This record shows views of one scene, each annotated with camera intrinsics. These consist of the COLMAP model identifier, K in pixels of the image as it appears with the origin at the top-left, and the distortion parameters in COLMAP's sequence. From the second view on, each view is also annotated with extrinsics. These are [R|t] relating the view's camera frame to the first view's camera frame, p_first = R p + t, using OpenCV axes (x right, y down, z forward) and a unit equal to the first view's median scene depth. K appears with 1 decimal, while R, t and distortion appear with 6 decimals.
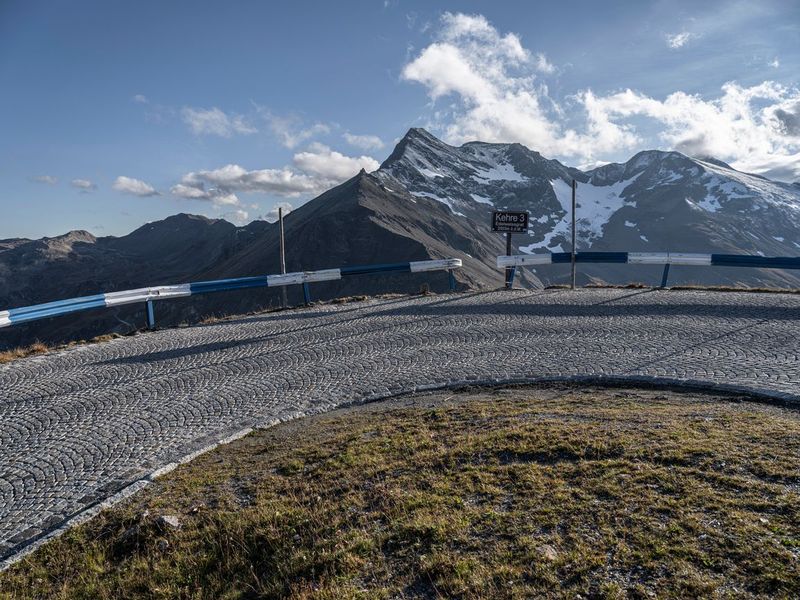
lens RADIAL K [[585.4, 0, 399.9], [0, 585.4, 307.1], [0, 0, 1]] dist [0.003977, -0.002702]
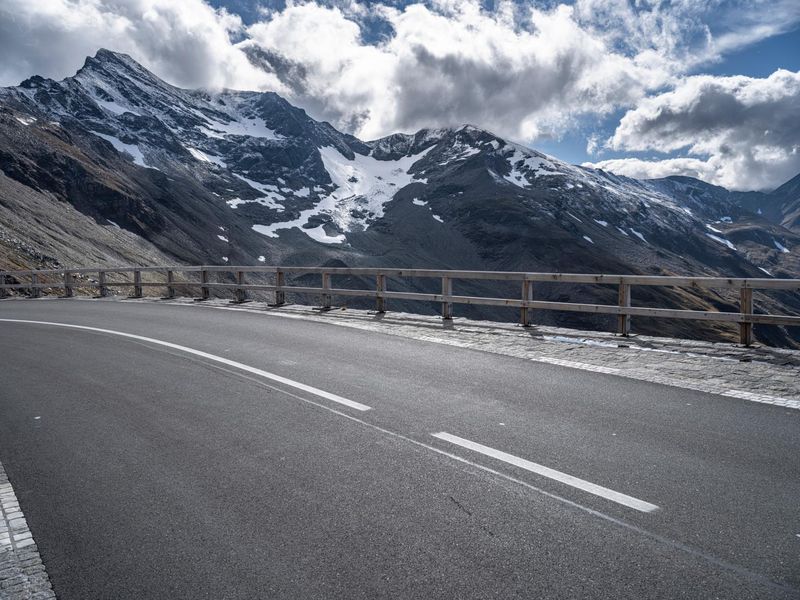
lens RADIAL K [[585.4, 0, 399.6], [0, 585.4, 298.8], [0, 0, 1]] dist [0.003977, -0.002702]
pose [[0.946709, -0.012498, 0.321847, 0.126546], [0.022143, 0.999408, -0.026325, -0.003509], [-0.321327, 0.032049, 0.946426, 0.306040]]
